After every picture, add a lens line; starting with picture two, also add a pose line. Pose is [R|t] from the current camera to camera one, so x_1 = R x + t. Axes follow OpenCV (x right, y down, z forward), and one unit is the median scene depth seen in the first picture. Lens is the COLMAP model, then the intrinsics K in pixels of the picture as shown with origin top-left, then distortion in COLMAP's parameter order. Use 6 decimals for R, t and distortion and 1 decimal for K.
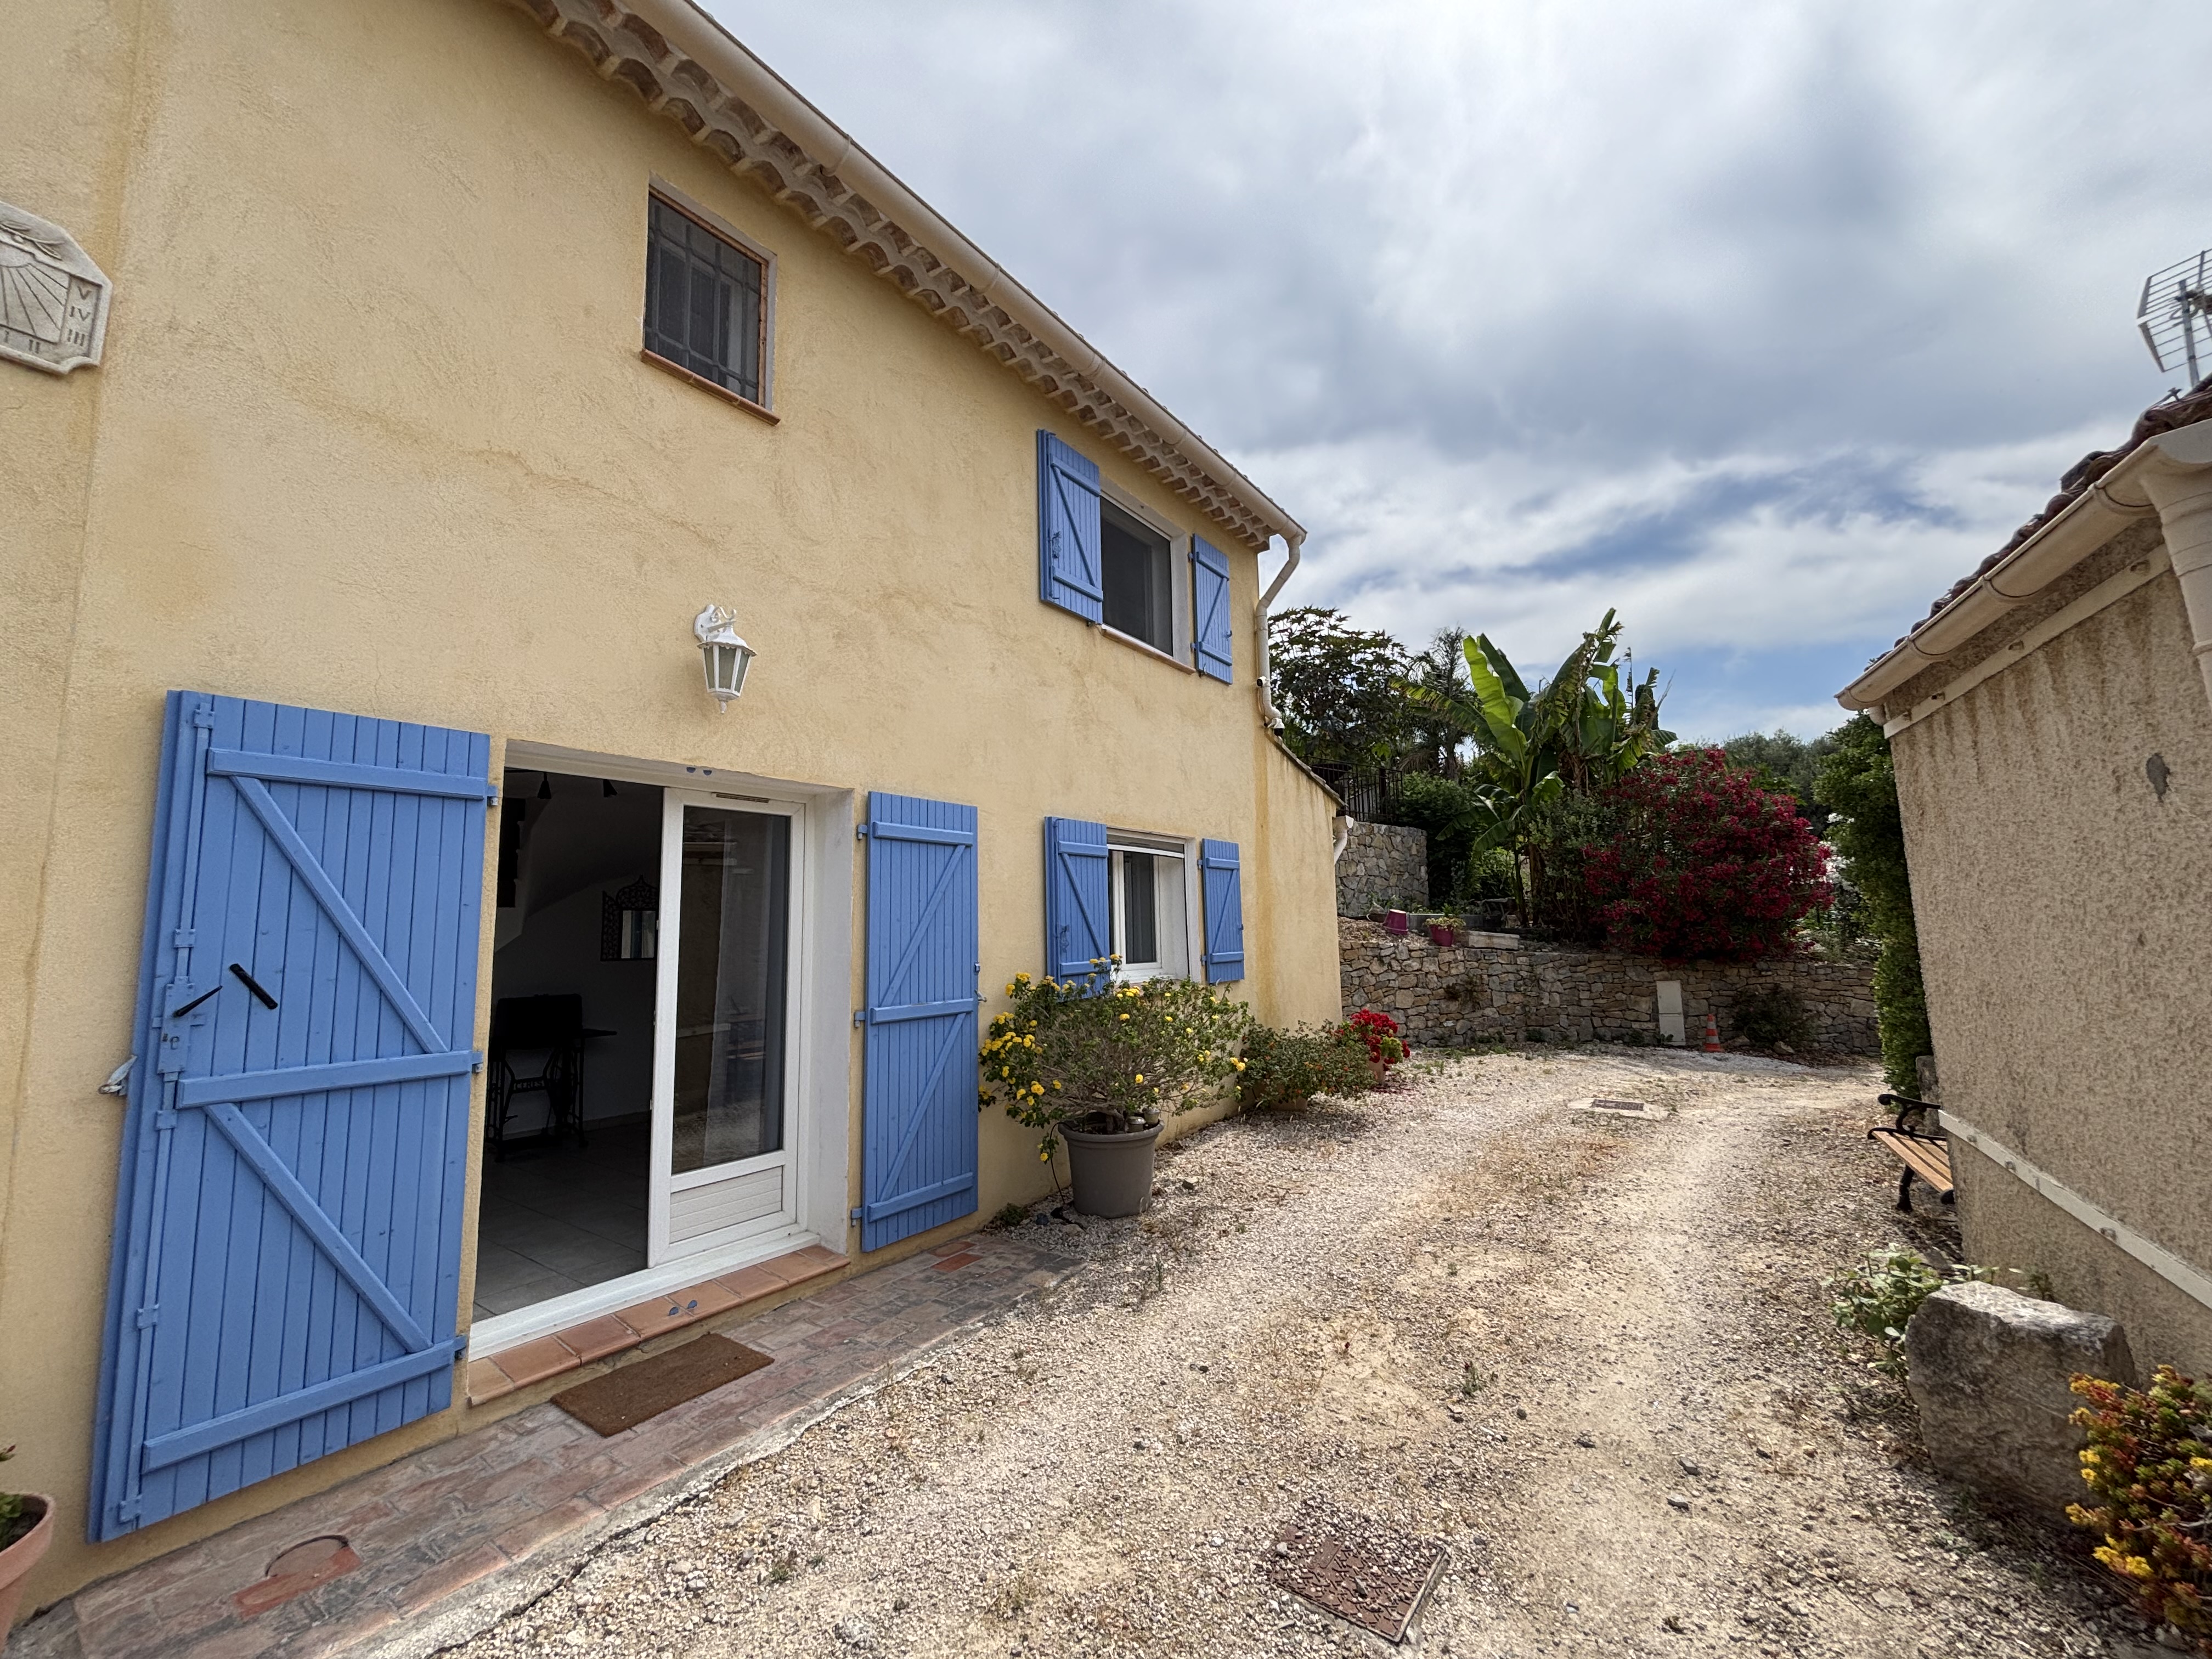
lens RADIAL K [[888.0, 0, 1111.6], [0, 888.0, 830.1], [0, 0, 1]] dist [0.002123, -0.002024]
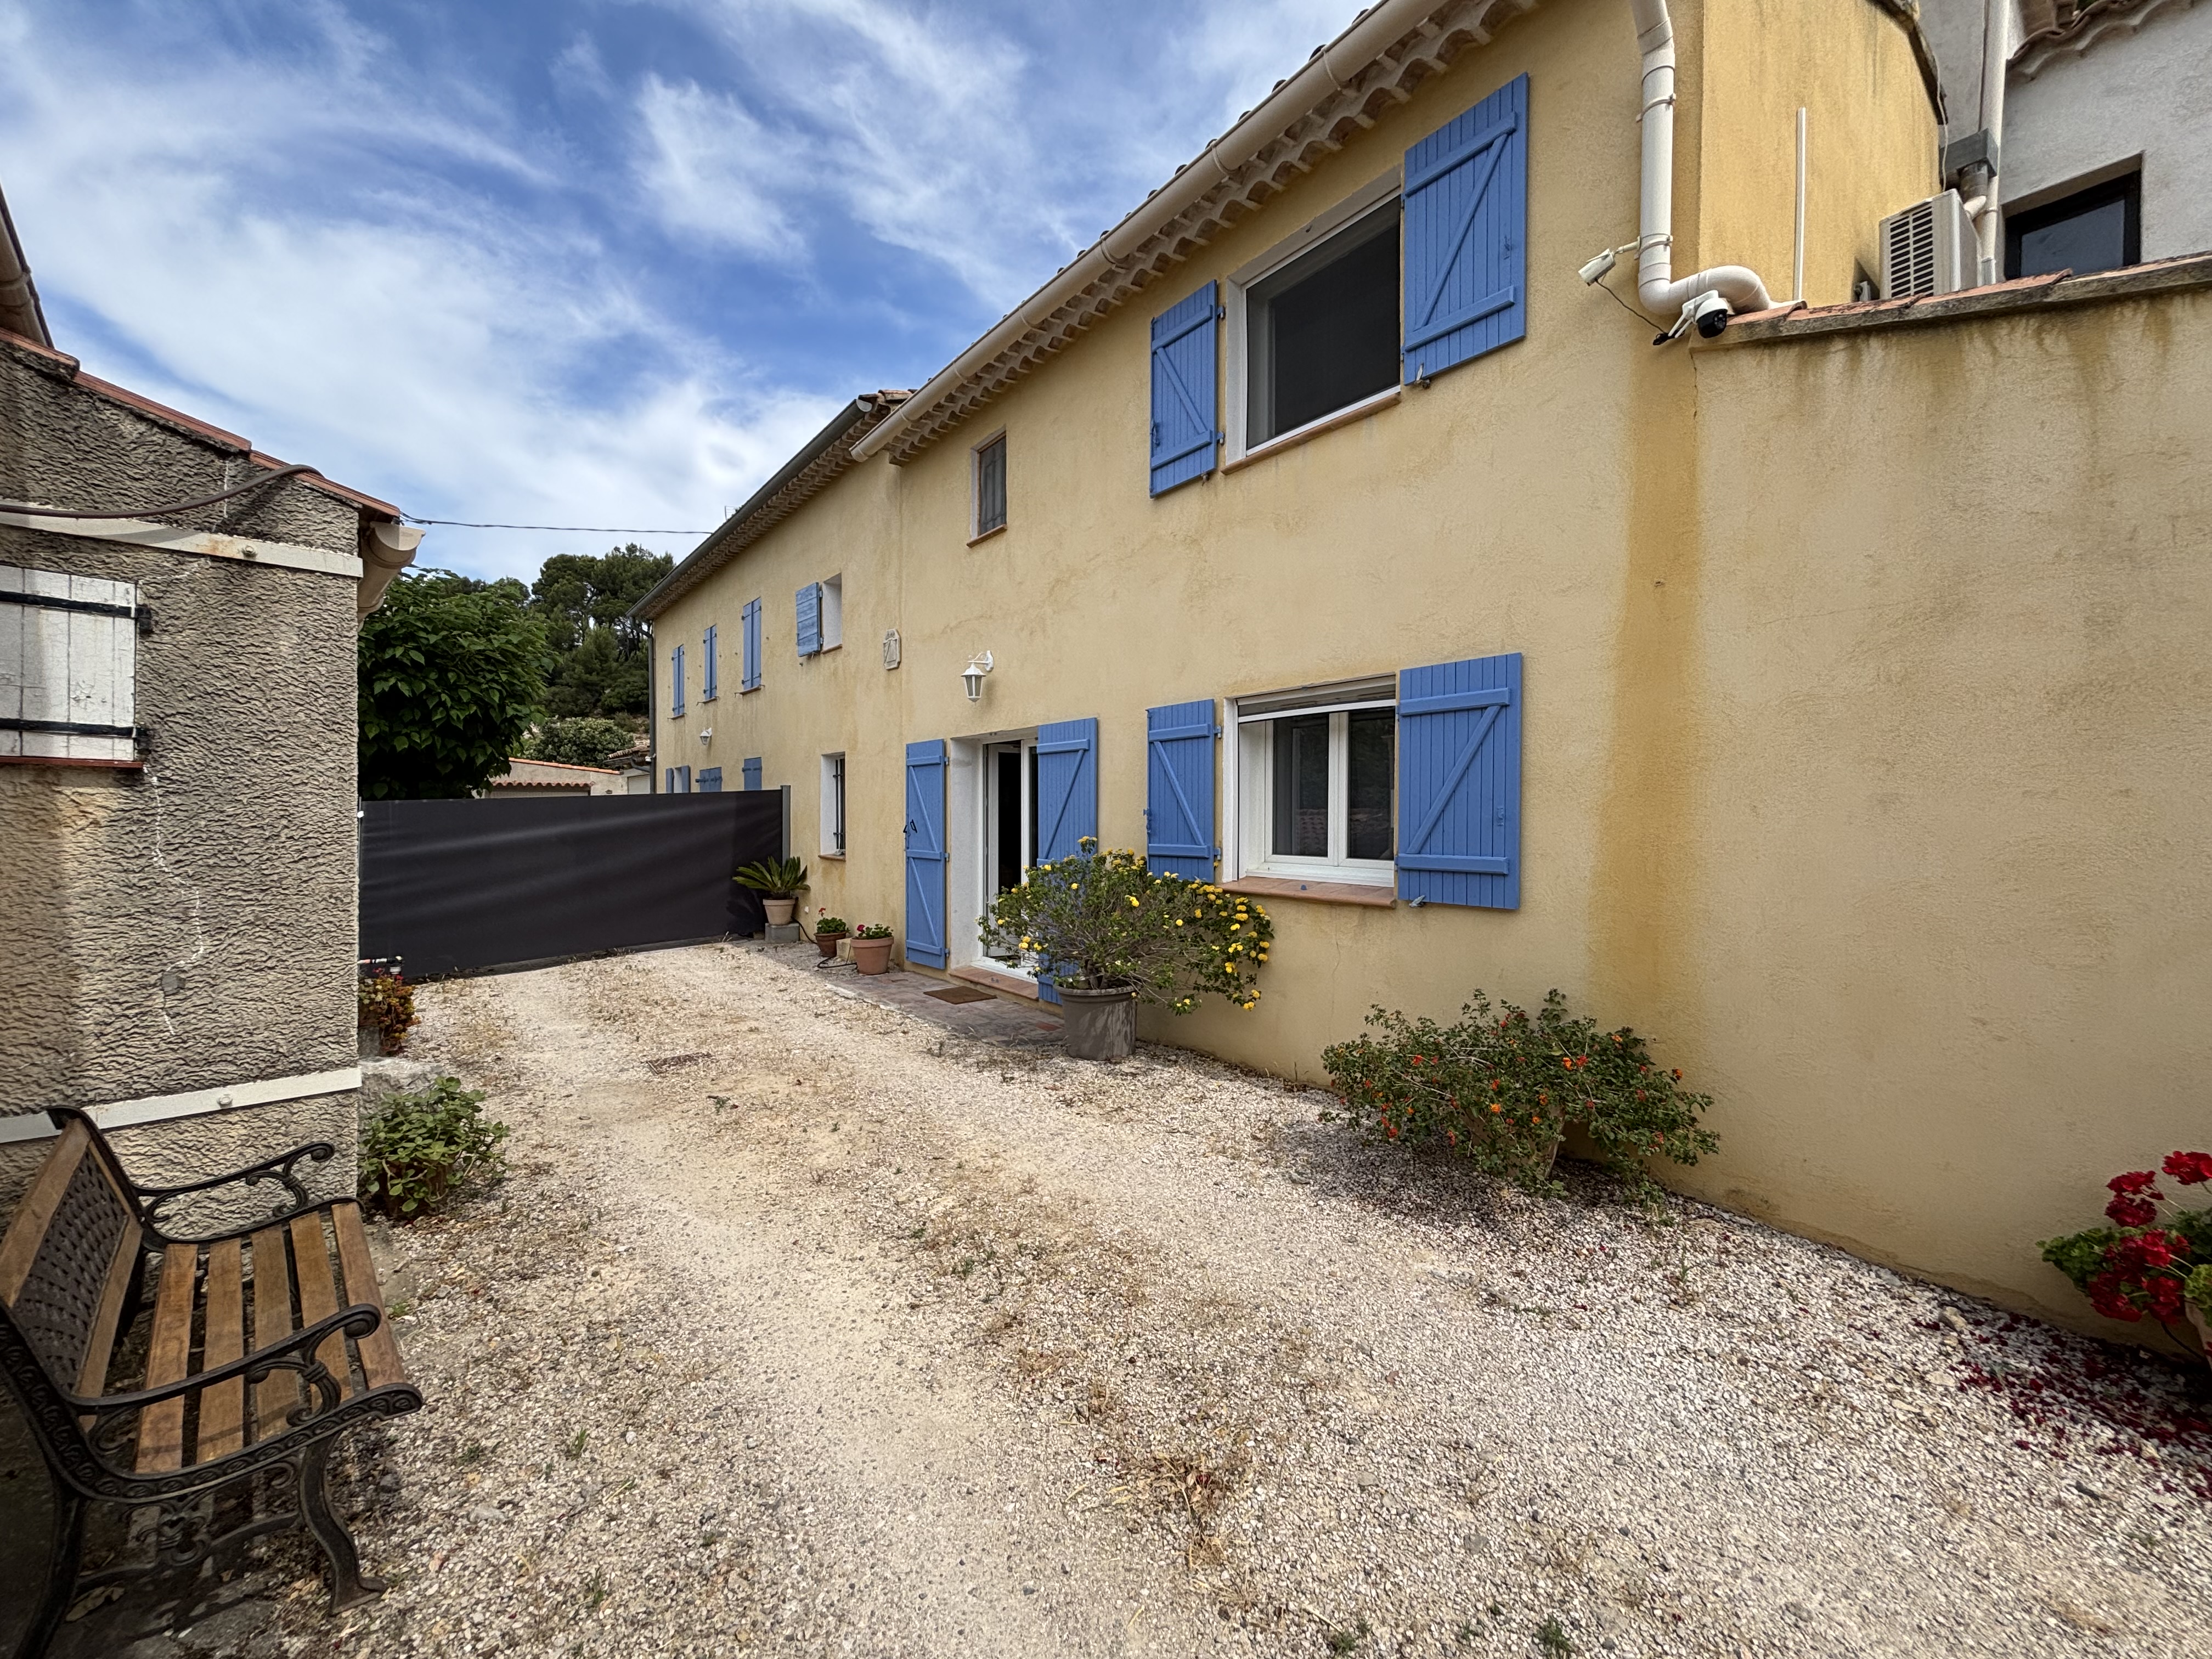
lens RADIAL K [[888.0, 0, 1111.6], [0, 888.0, 830.1], [0, 0, 1]] dist [0.002123, -0.002024]
pose [[-0.284011, 0.042962, -0.957858, 1.079071], [0.120083, 0.992724, 0.008920, 0.127554], [0.951272, -0.112489, -0.287104, 1.366433]]
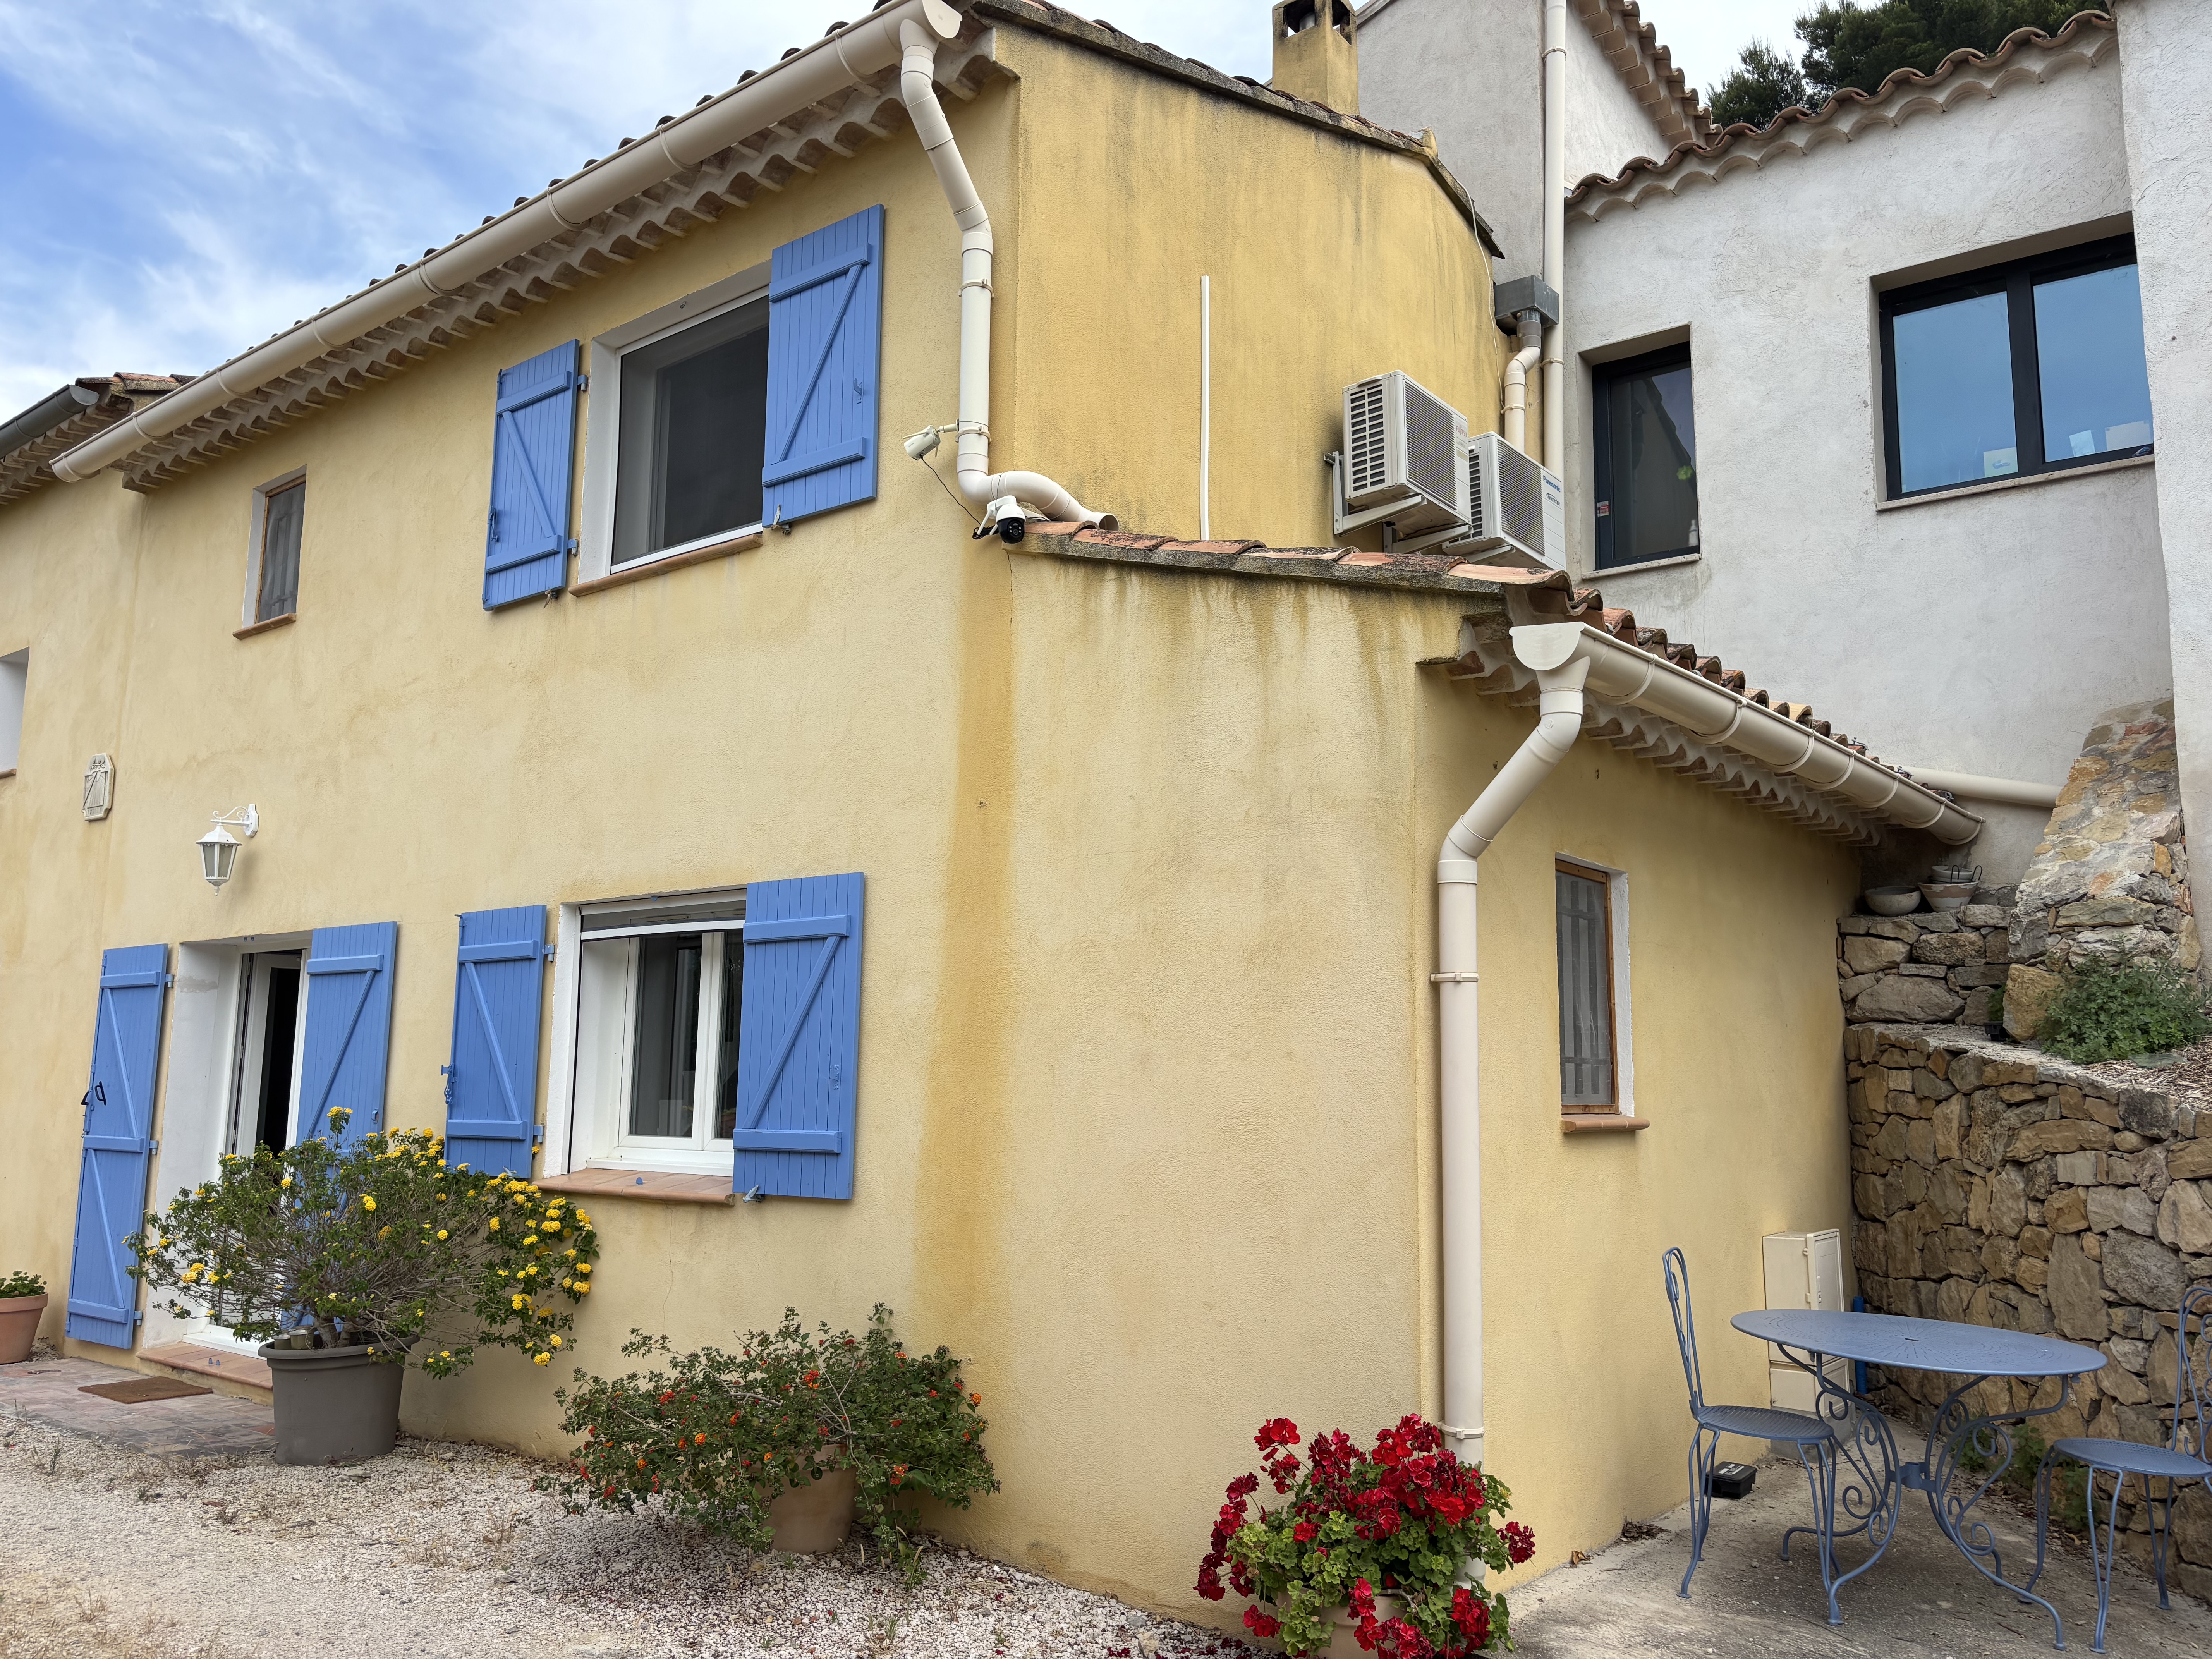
lens RADIAL K [[1662.9, 0, 1097.2], [0, 1662.9, 835.7], [0, 0, 1]] dist [0.034101, -0.041445]
pose [[-0.045108, -0.122483, -0.991445, 1.381541], [0.108591, 0.985973, -0.126747, 0.164404], [0.993063, -0.113379, -0.031175, 1.706547]]
